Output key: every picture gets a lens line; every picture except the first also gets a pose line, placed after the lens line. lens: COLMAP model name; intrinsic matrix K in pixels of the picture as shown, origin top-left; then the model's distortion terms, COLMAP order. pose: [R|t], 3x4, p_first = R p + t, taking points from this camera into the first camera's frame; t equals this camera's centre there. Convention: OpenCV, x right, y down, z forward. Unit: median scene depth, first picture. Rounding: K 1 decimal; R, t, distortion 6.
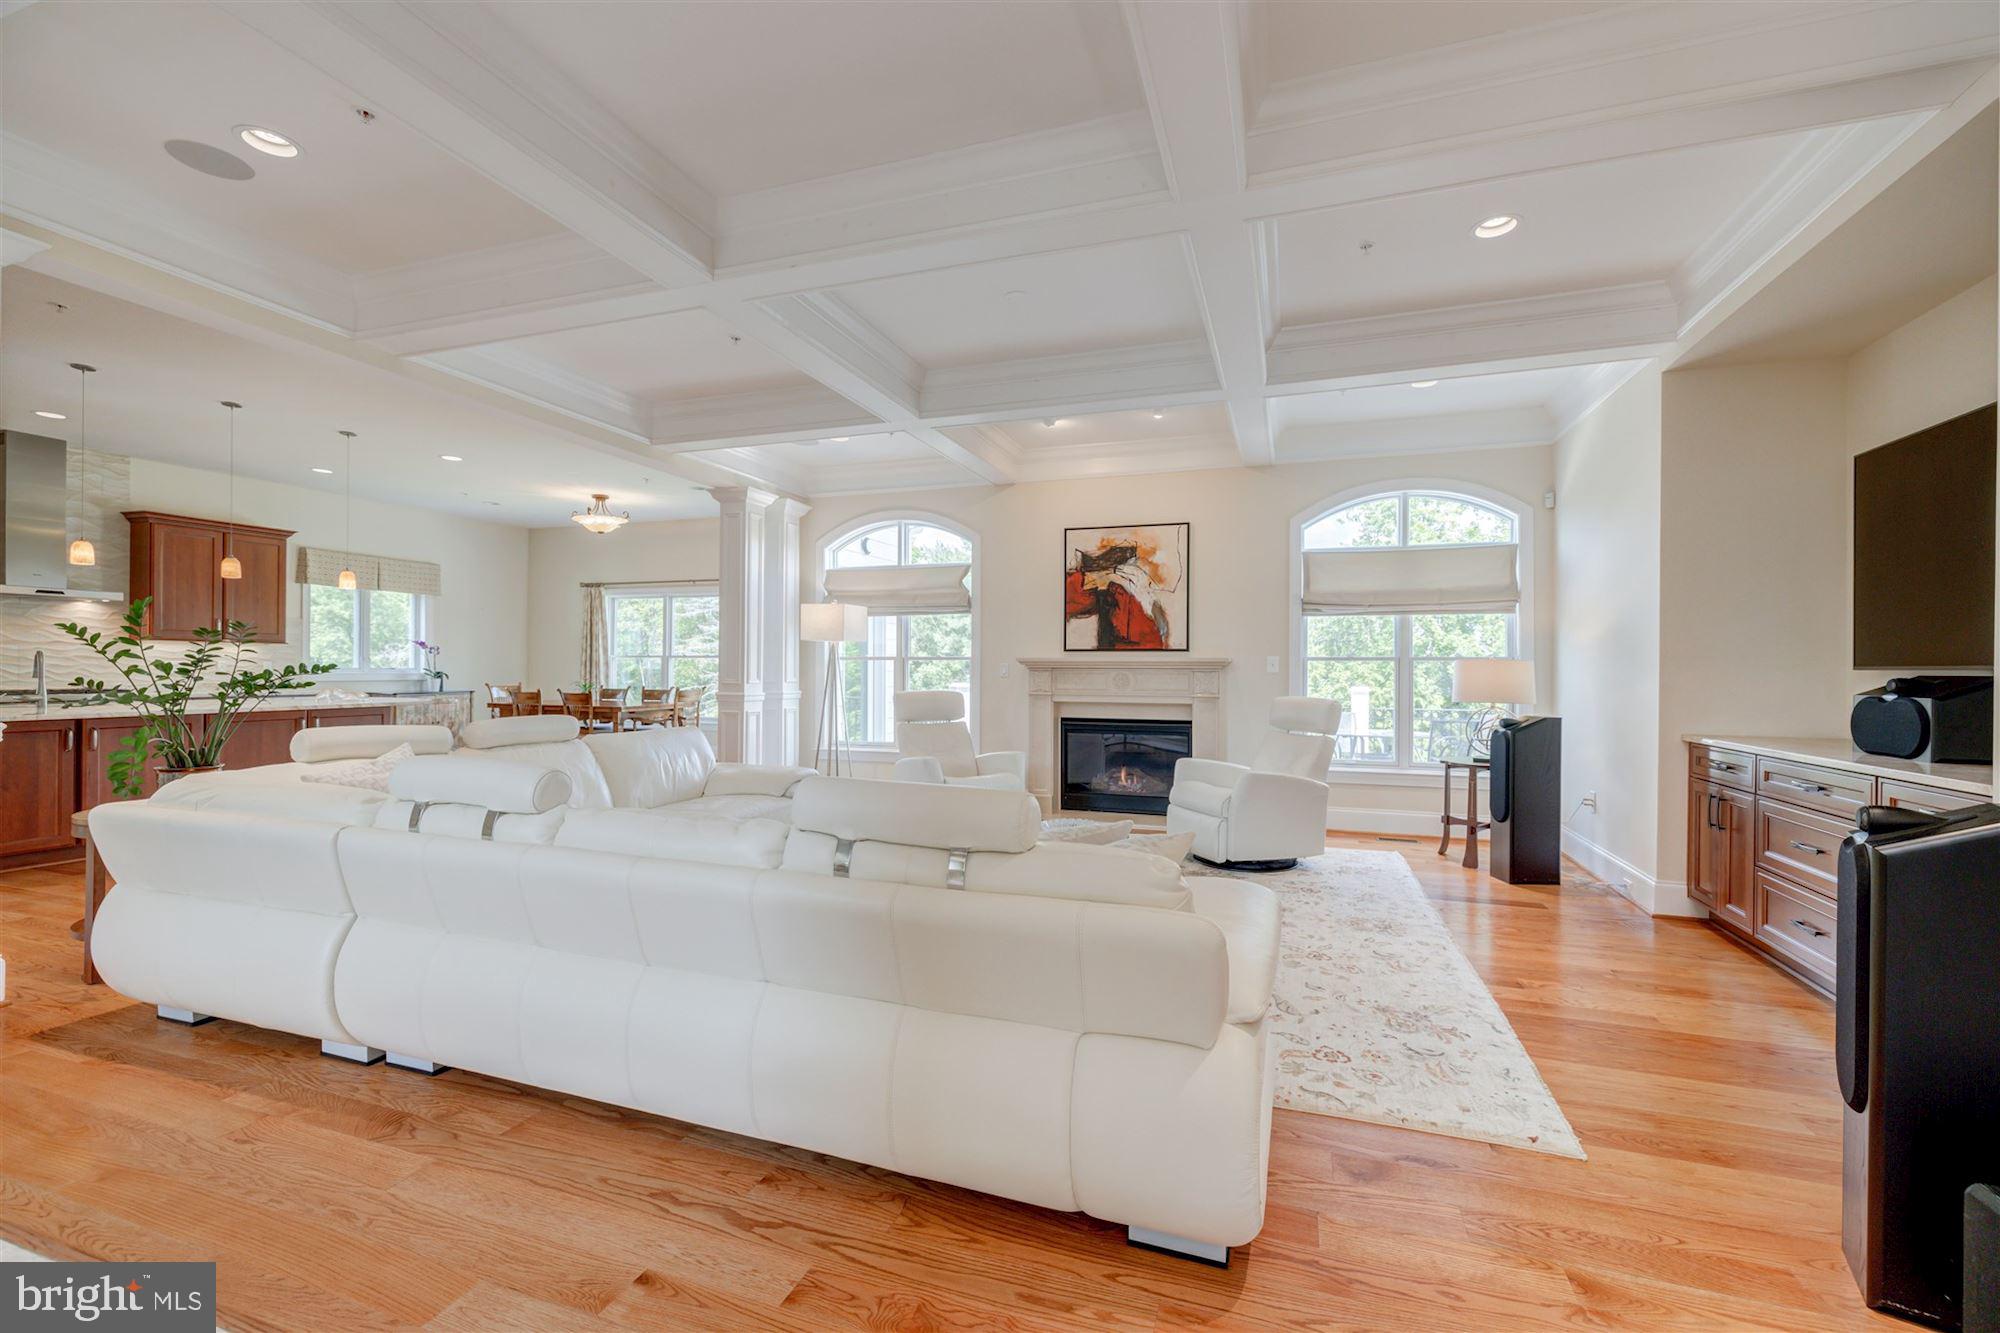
lens RADIAL K [[820.8, 0, 1019.2], [0, 820.8, 669.7], [0, 0, 1]] dist [-0.010493, -0.002583]
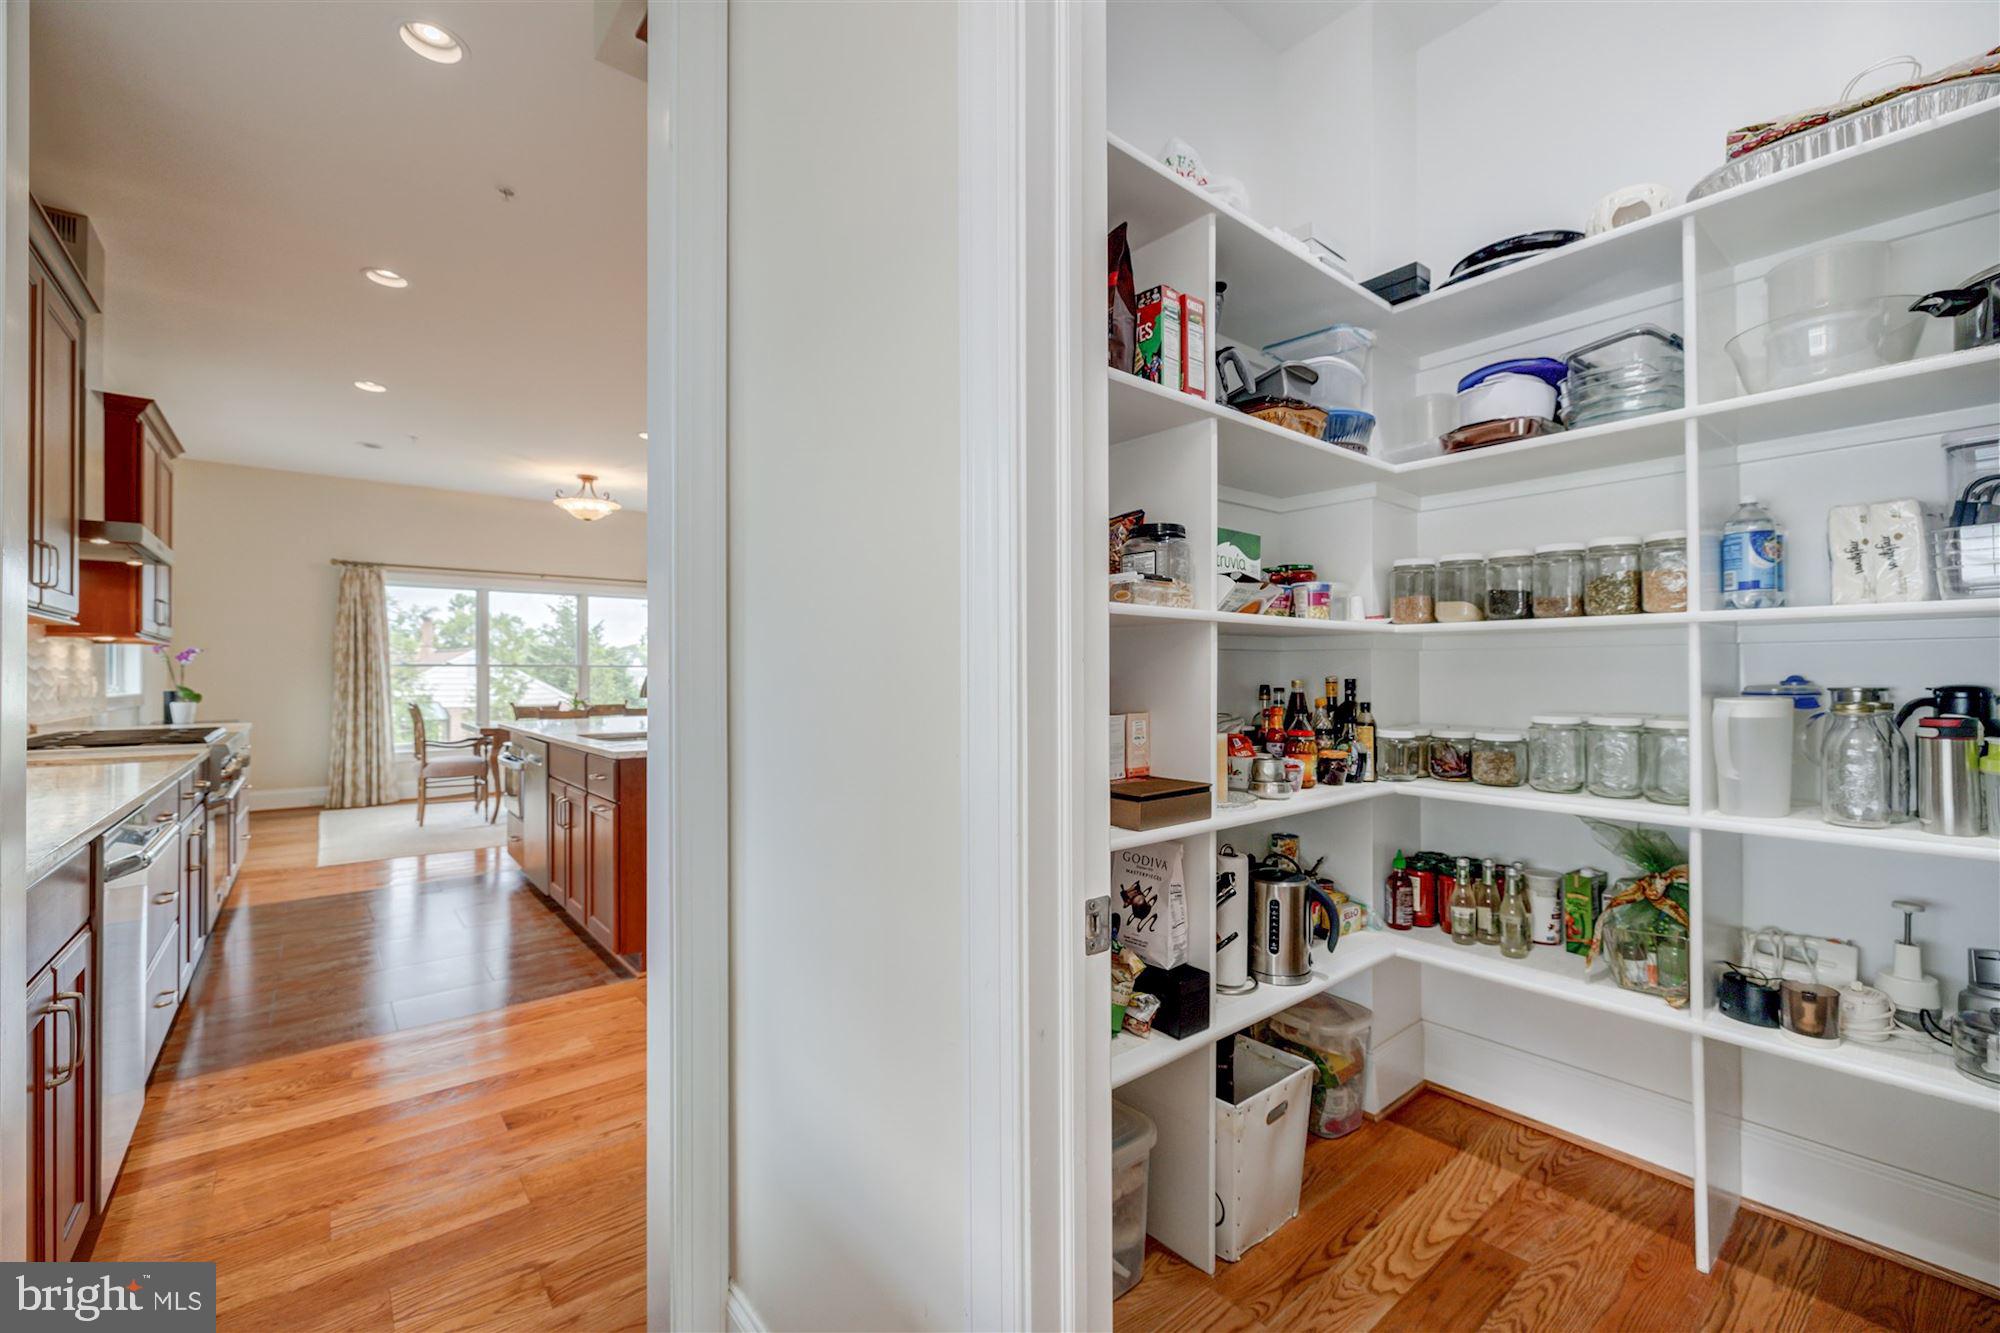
lens RADIAL K [[820.8, 0, 1007.0], [0, 820.8, 668.6], [0, 0, 1]] dist [-0.010493, -0.002583]
pose [[0.522881, -0.003089, 0.852400, -1.341832], [0.010375, 0.999942, -0.002741, -0.008728], [-0.852343, 0.010277, 0.522883, 0.258945]]
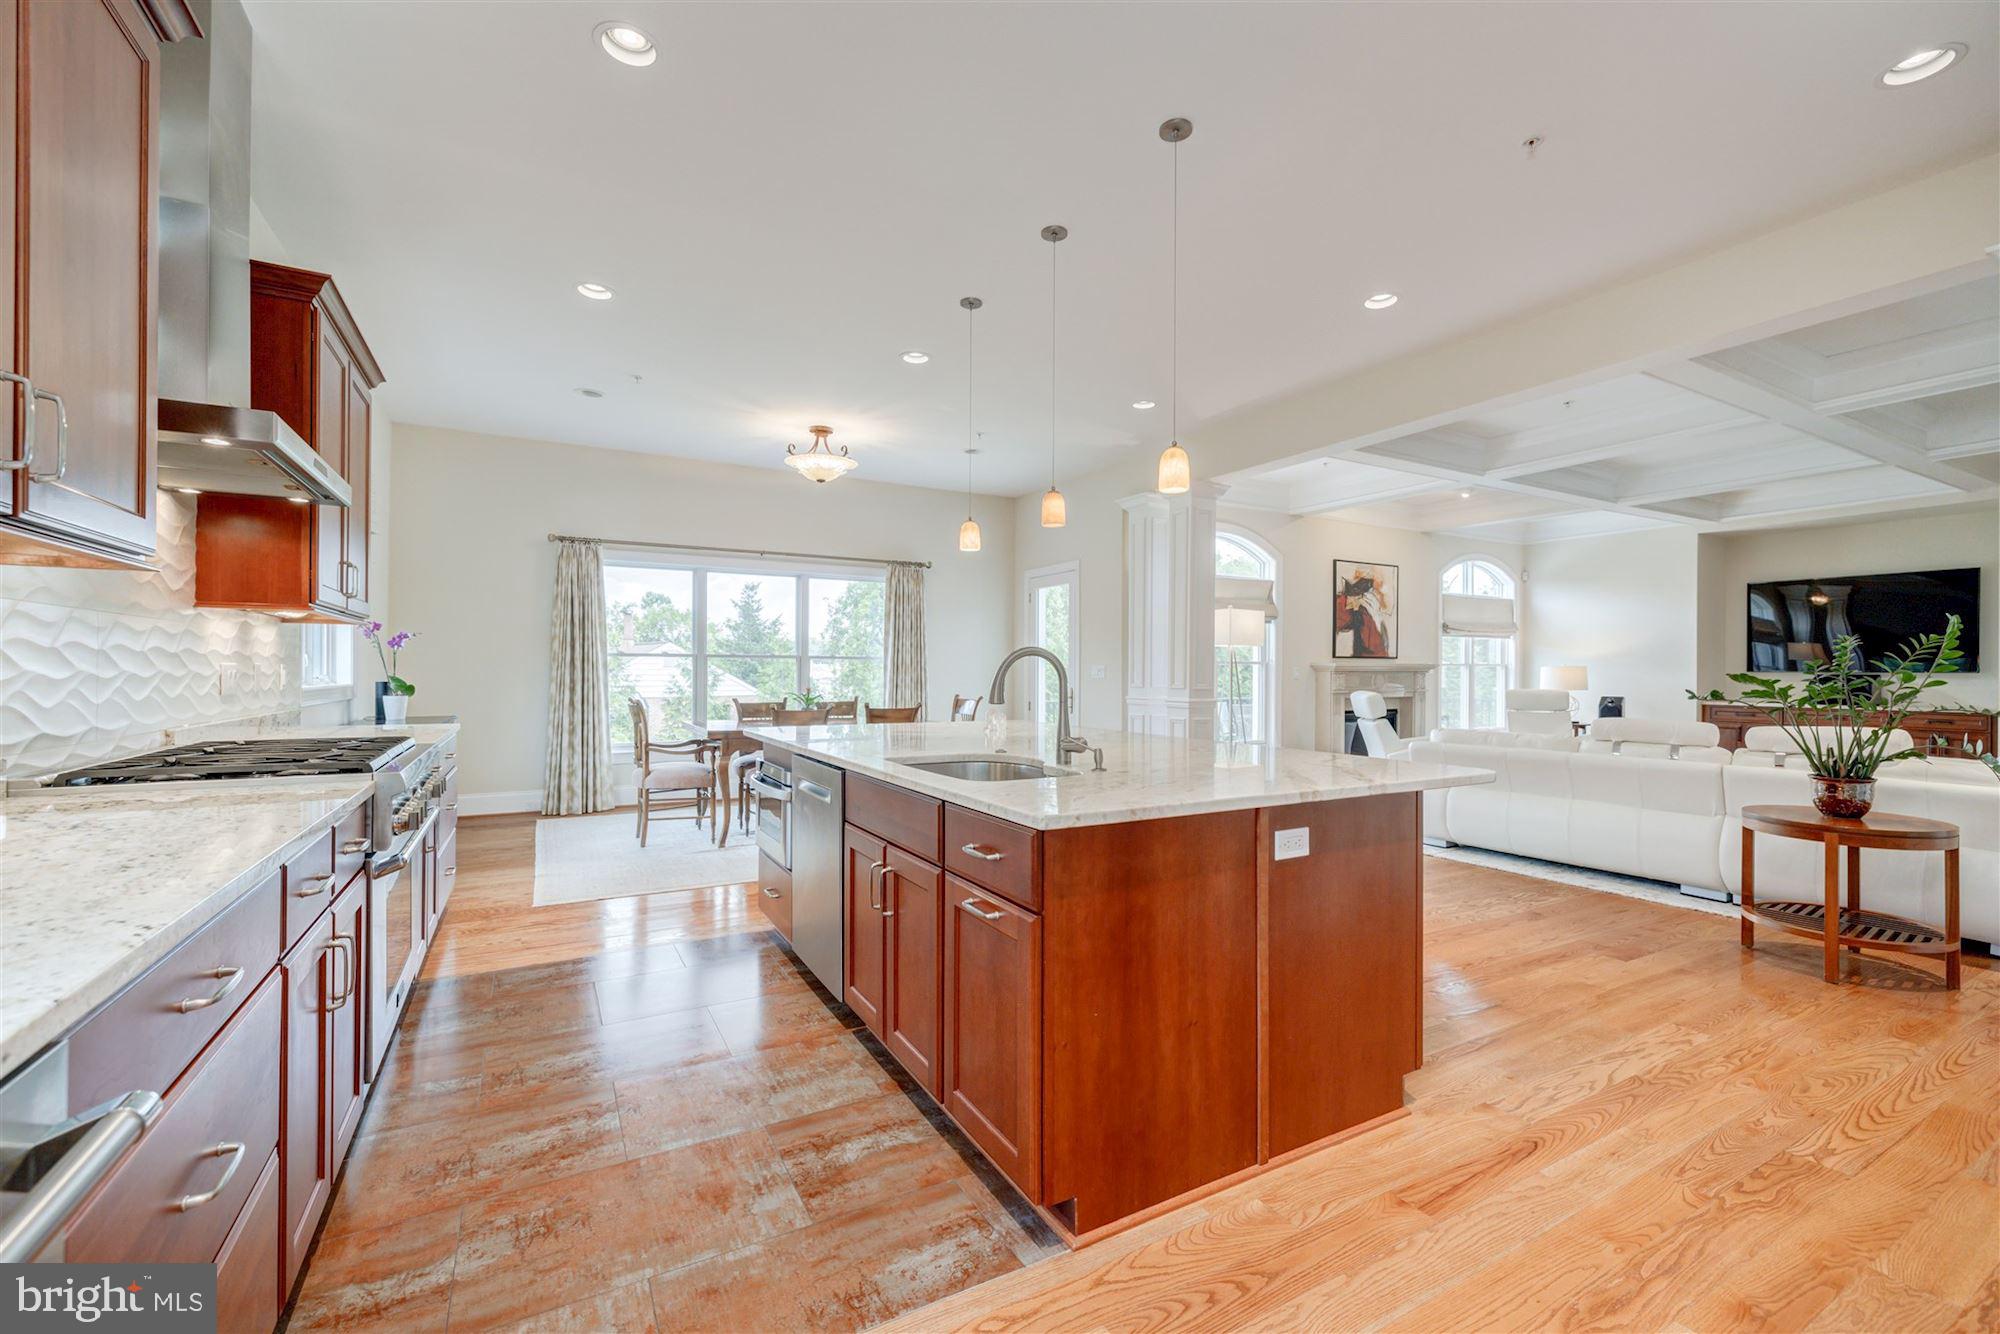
lens RADIAL K [[820.8, 0, 997.8], [0, 820.8, 666.3], [0, 0, 1]] dist [-0.010493, -0.002583]
pose [[0.673248, -0.000250, 0.739417, -1.243939], [0.001744, 0.999998, -0.001249, -0.008711], [-0.739415, 0.002130, 0.673247, 0.553105]]
